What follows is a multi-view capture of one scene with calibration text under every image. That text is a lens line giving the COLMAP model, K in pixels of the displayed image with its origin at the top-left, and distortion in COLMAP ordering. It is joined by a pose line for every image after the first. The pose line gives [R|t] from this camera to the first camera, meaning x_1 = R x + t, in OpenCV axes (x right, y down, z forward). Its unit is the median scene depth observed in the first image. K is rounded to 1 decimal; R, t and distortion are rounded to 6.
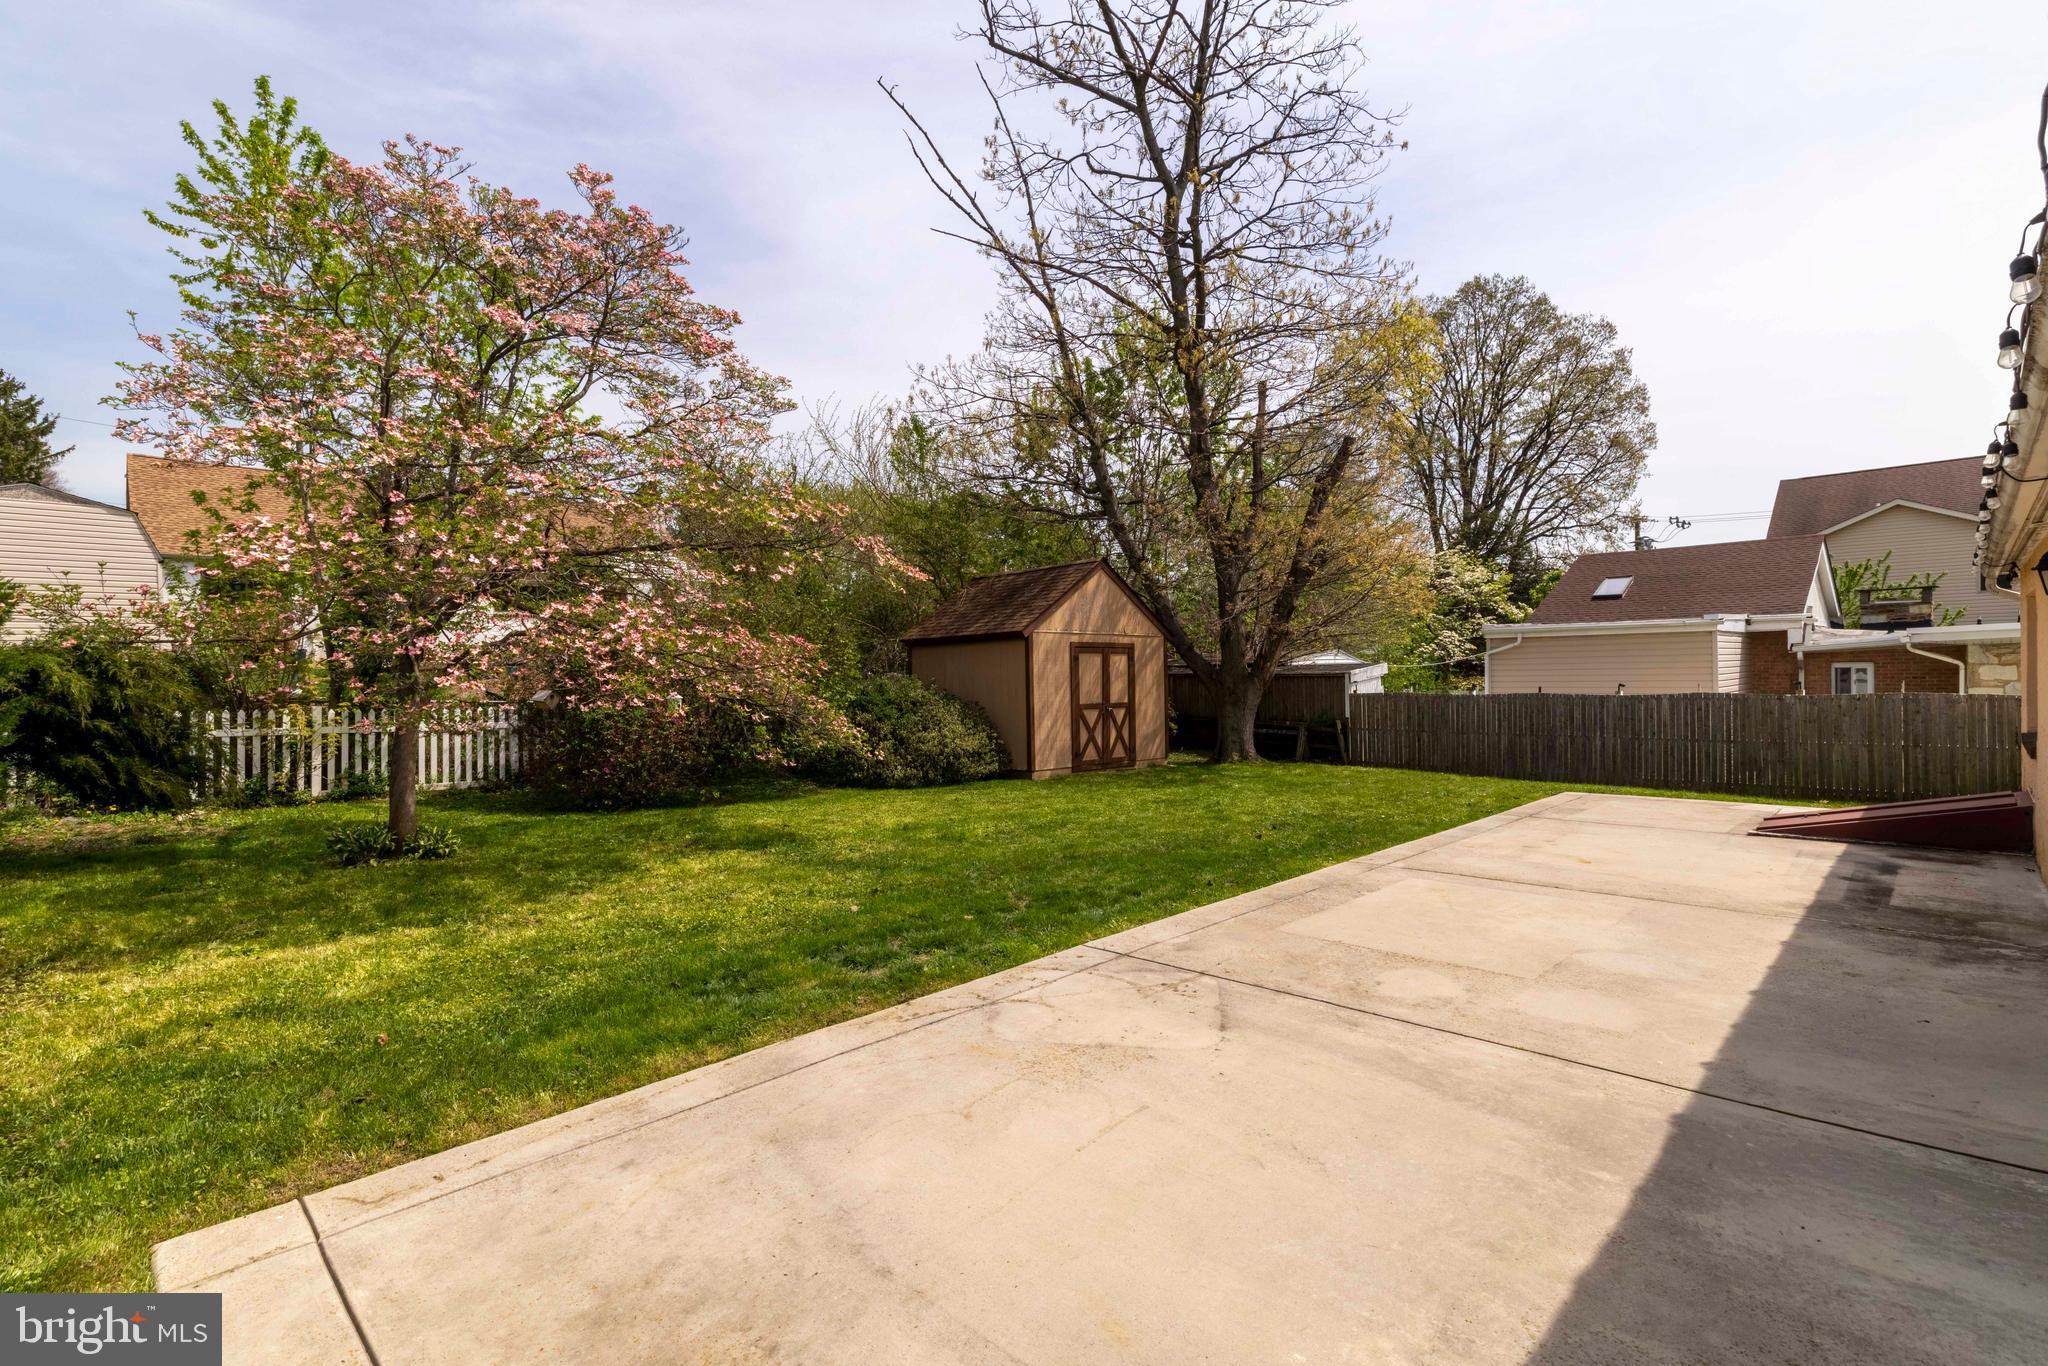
lens RADIAL K [[927.9, 0, 1019.5], [0, 927.9, 673.0], [0, 0, 1]] dist [-0.000083, 0.000179]
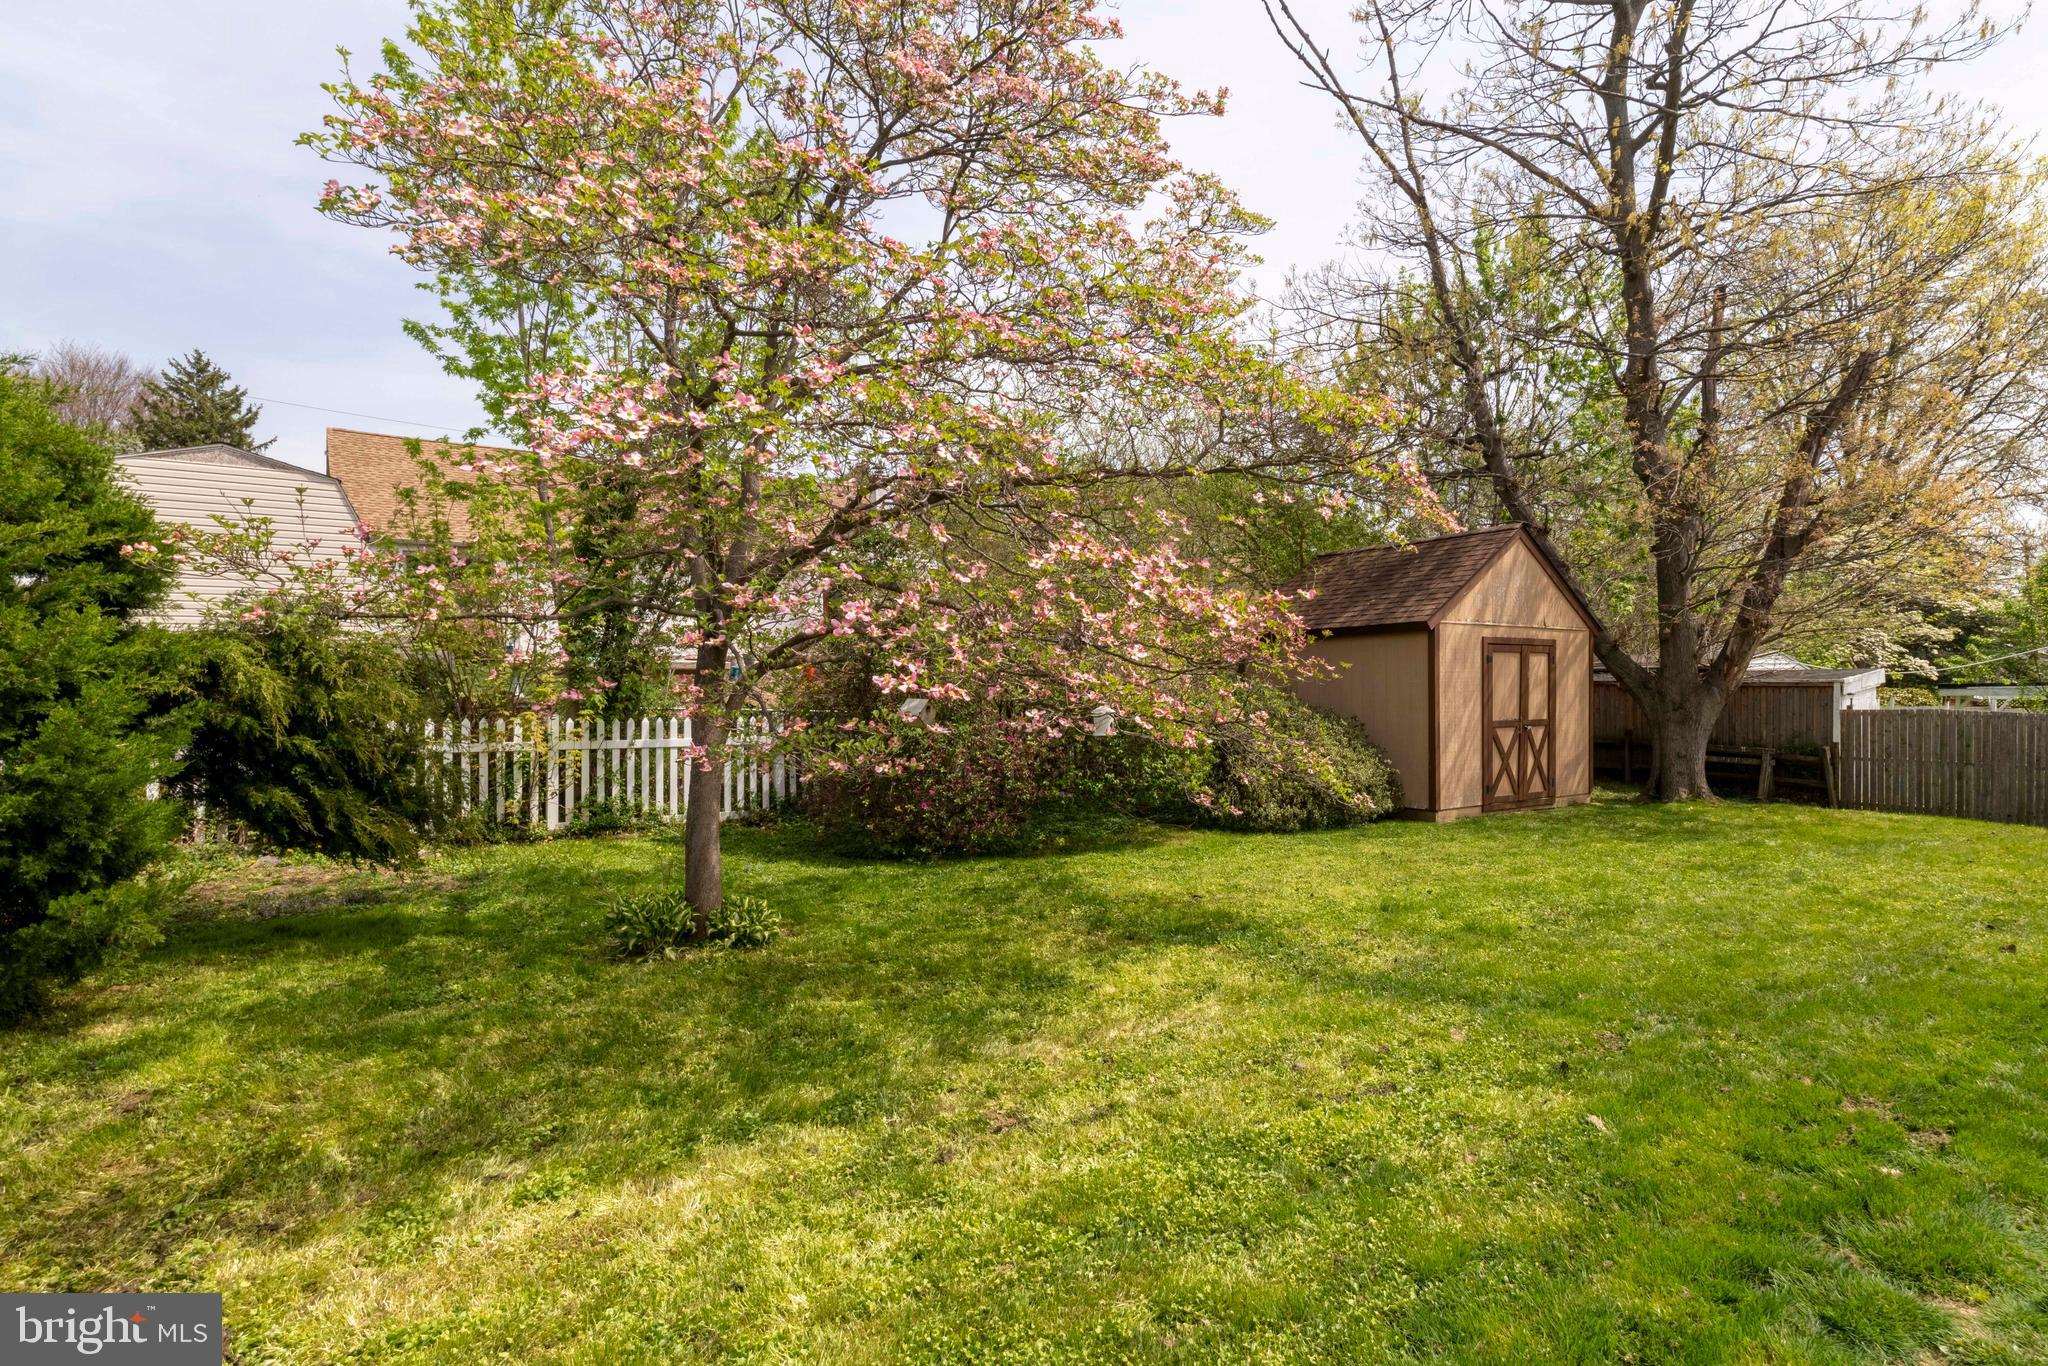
lens RADIAL K [[1024.9, 0, 1104.8], [0, 1024.9, 699.8], [0, 0, 1]] dist [-0.001505, -0.000491]
pose [[0.993250, 0.009435, -0.115611, -0.194031], [-0.007016, 0.999748, 0.021309, 0.001905], [0.115783, -0.020354, 0.993066, 0.196618]]
